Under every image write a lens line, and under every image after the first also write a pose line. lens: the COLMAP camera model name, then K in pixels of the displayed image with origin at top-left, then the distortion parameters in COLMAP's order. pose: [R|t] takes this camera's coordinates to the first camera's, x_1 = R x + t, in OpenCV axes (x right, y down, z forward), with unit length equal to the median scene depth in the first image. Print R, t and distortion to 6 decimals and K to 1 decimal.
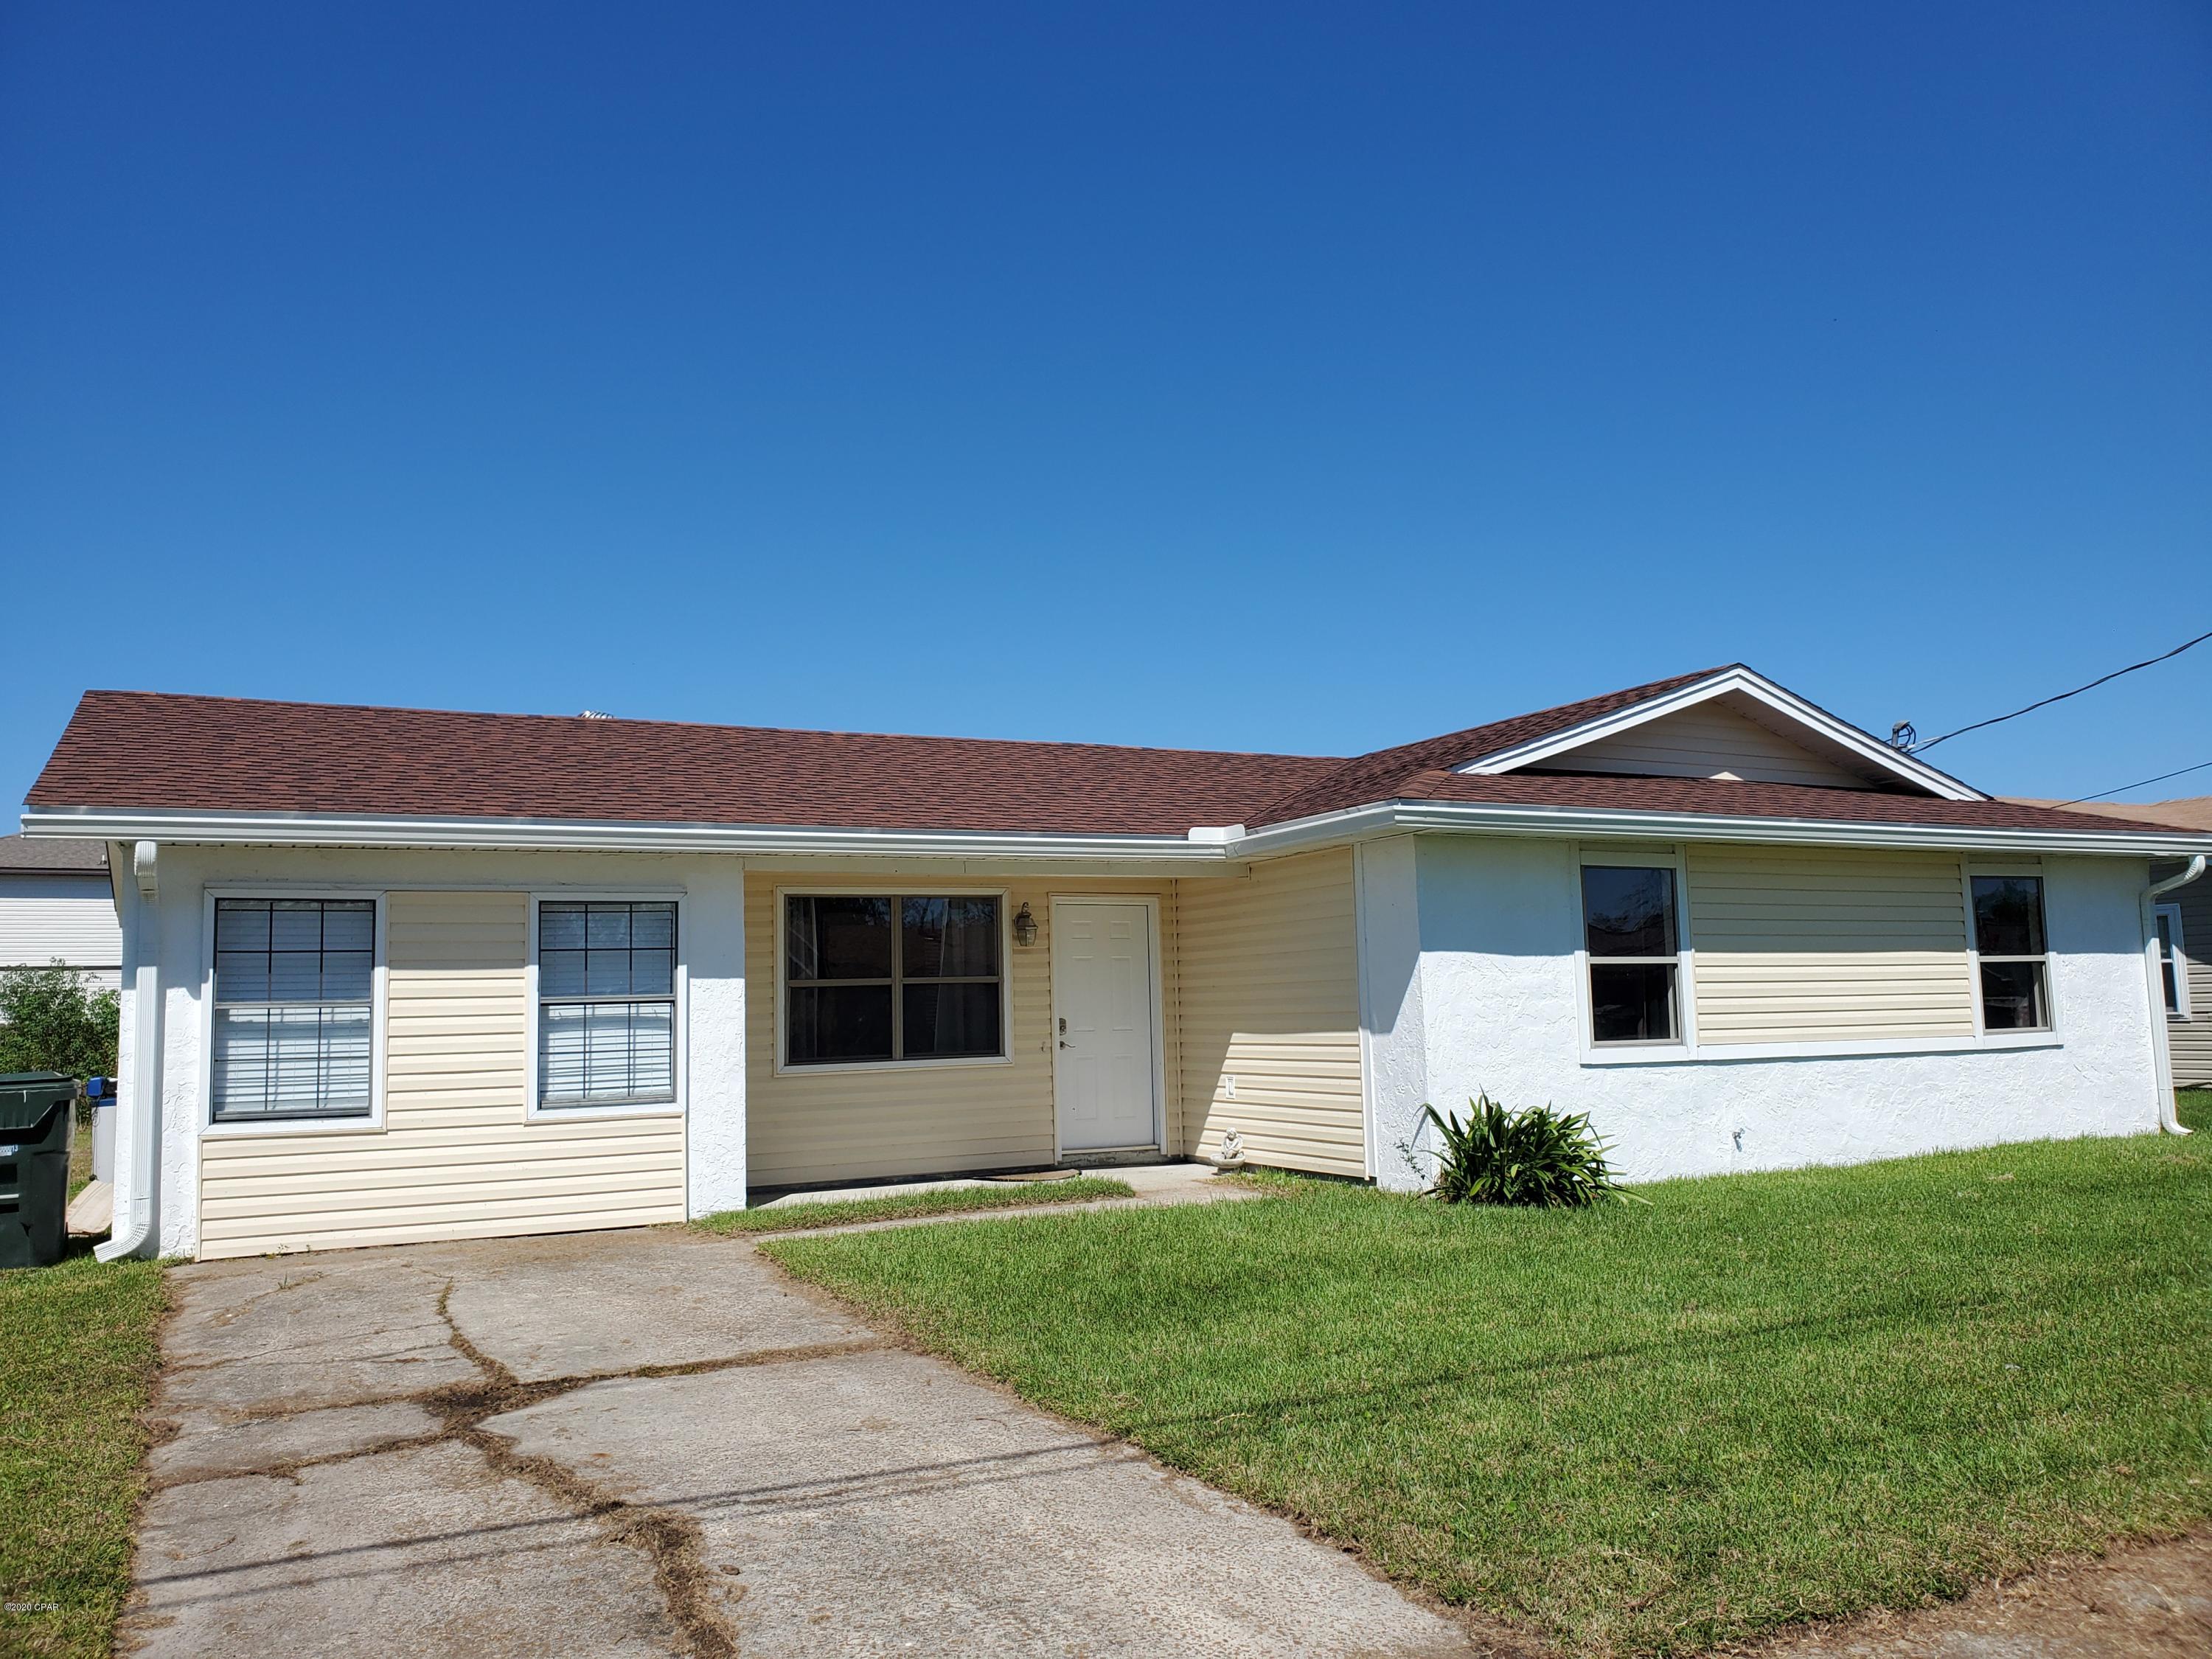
lens RADIAL K [[1727.2, 0, 1155.9], [0, 1727.2, 778.9], [0, 0, 1]] dist [0.021425, -0.023565]
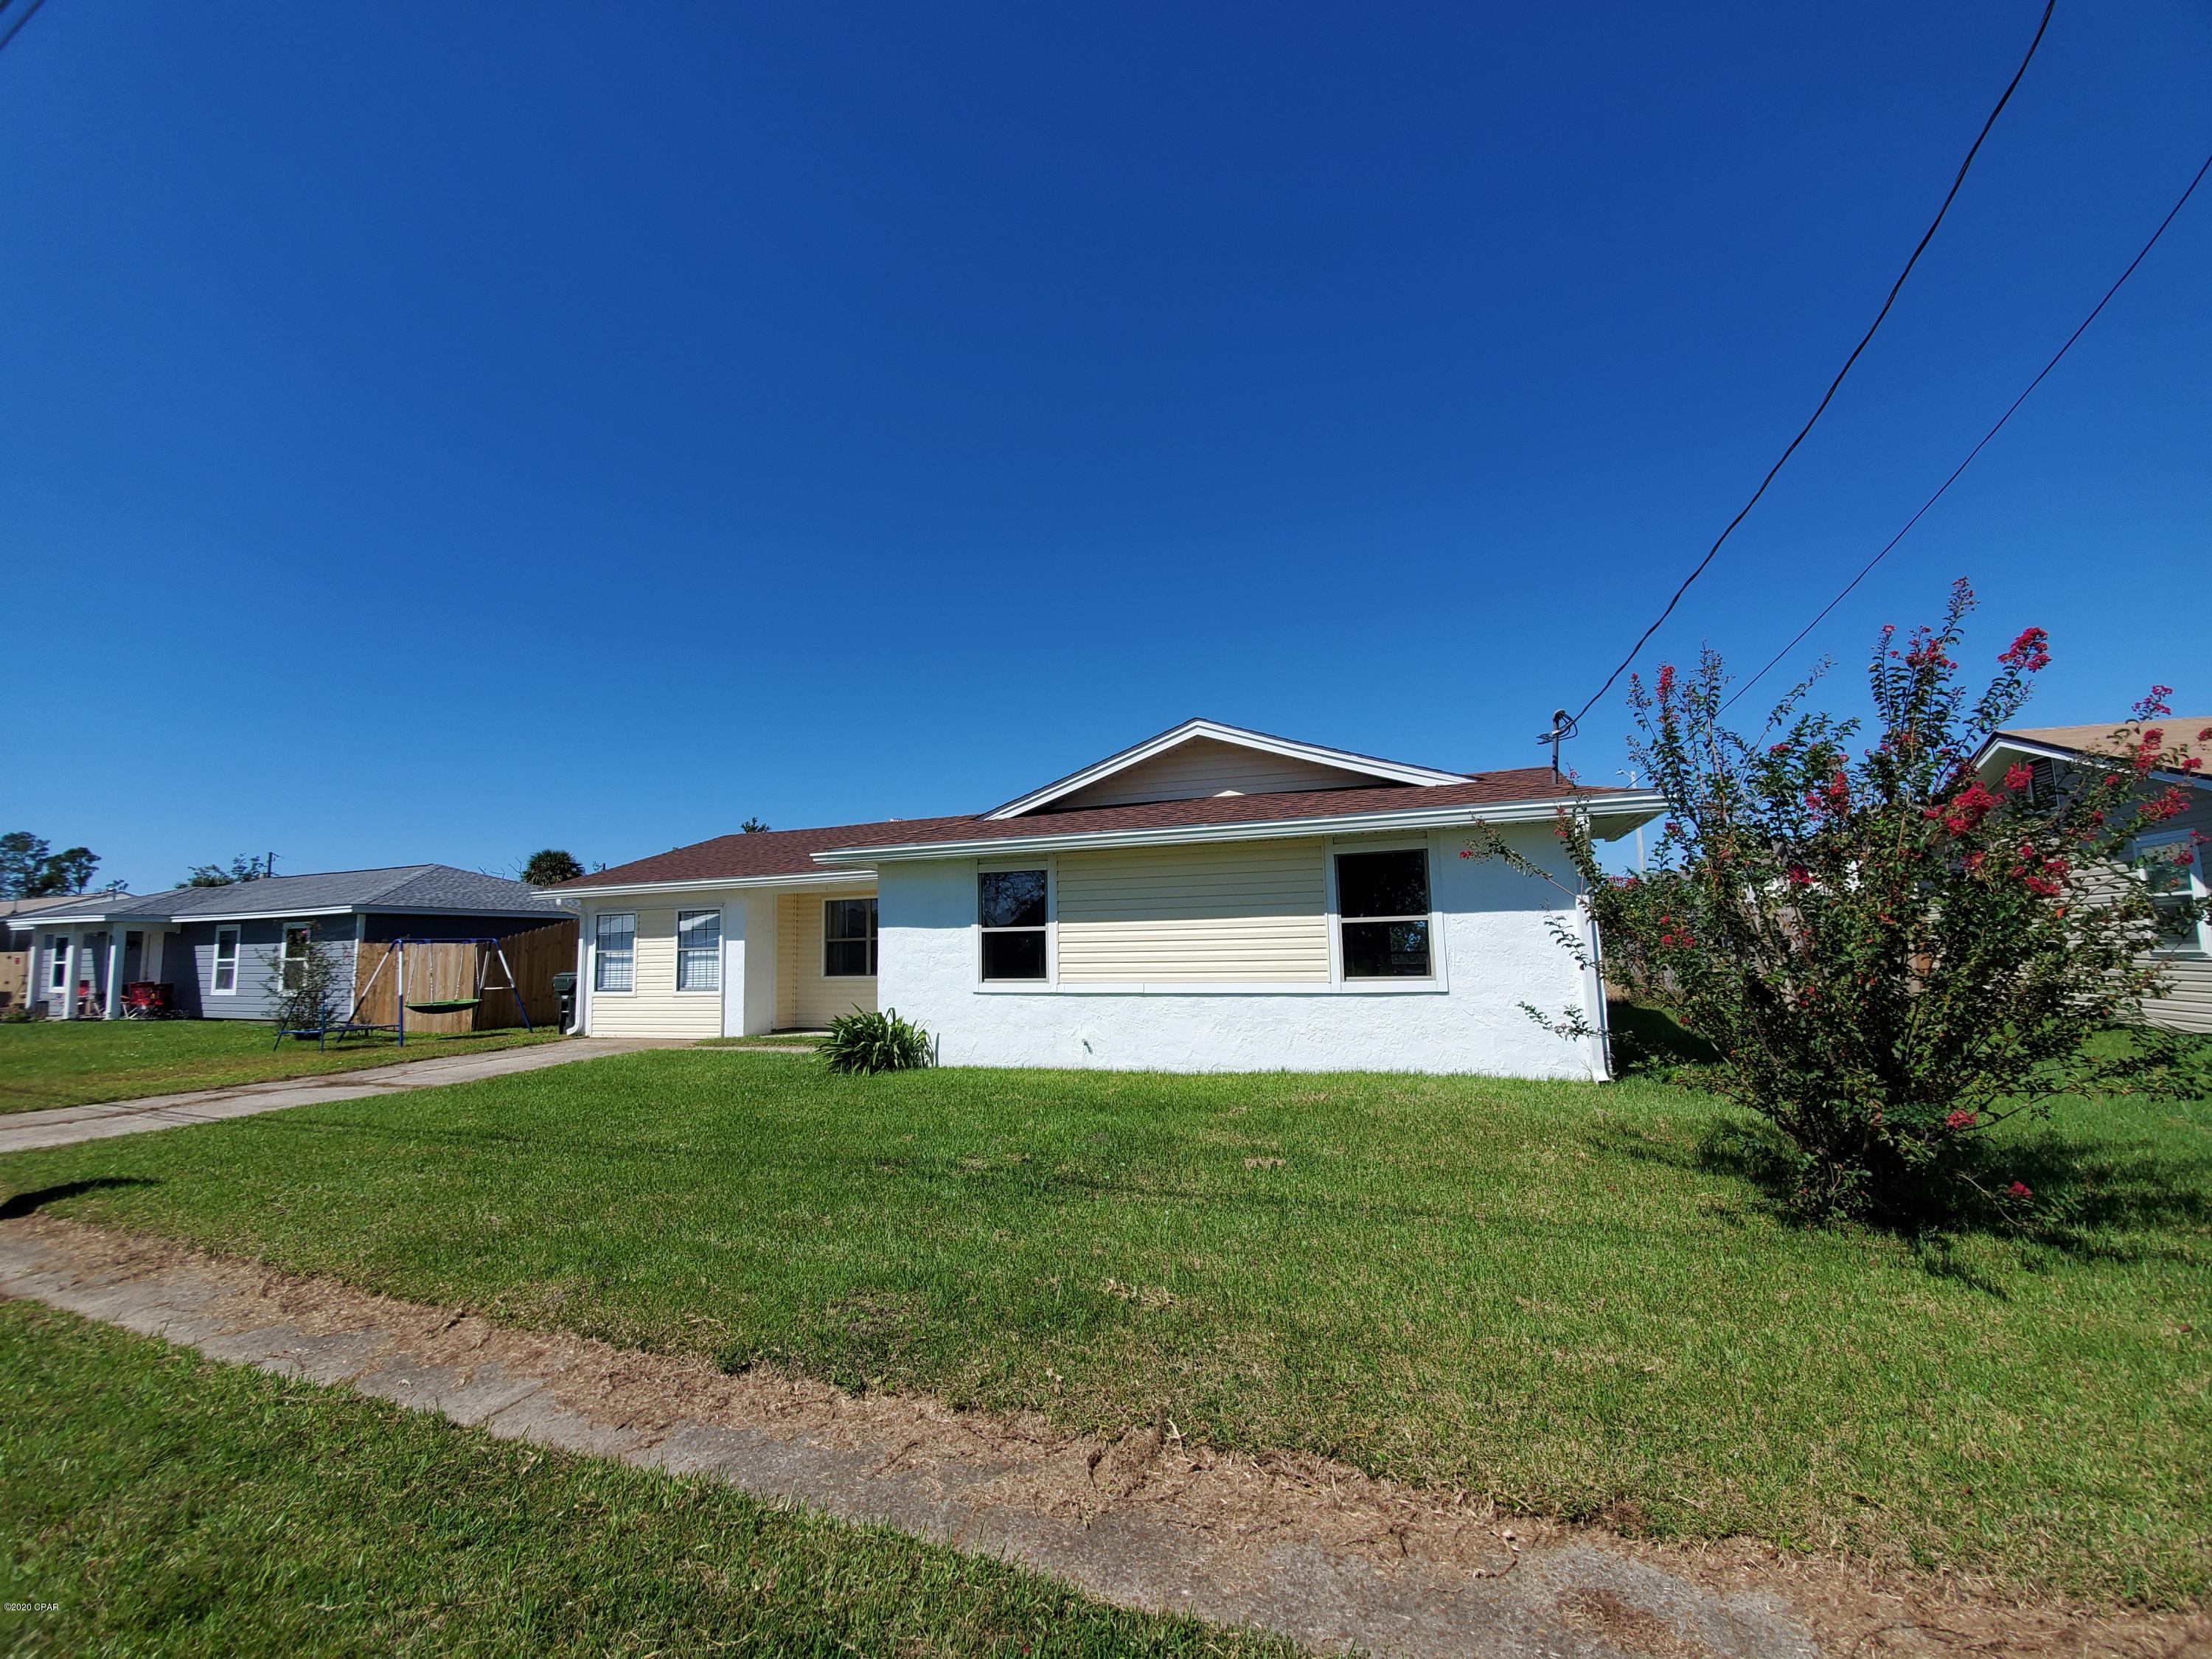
lens RADIAL K [[879.4, 0, 1096.3], [0, 879.4, 848.9], [0, 0, 1]] dist [0.001950, -0.010915]
pose [[0.672253, -0.072479, -0.736765, 0.911845], [0.105030, 0.994467, -0.001997, 0.038816], [0.732833, -0.076040, 0.676146, 0.493284]]
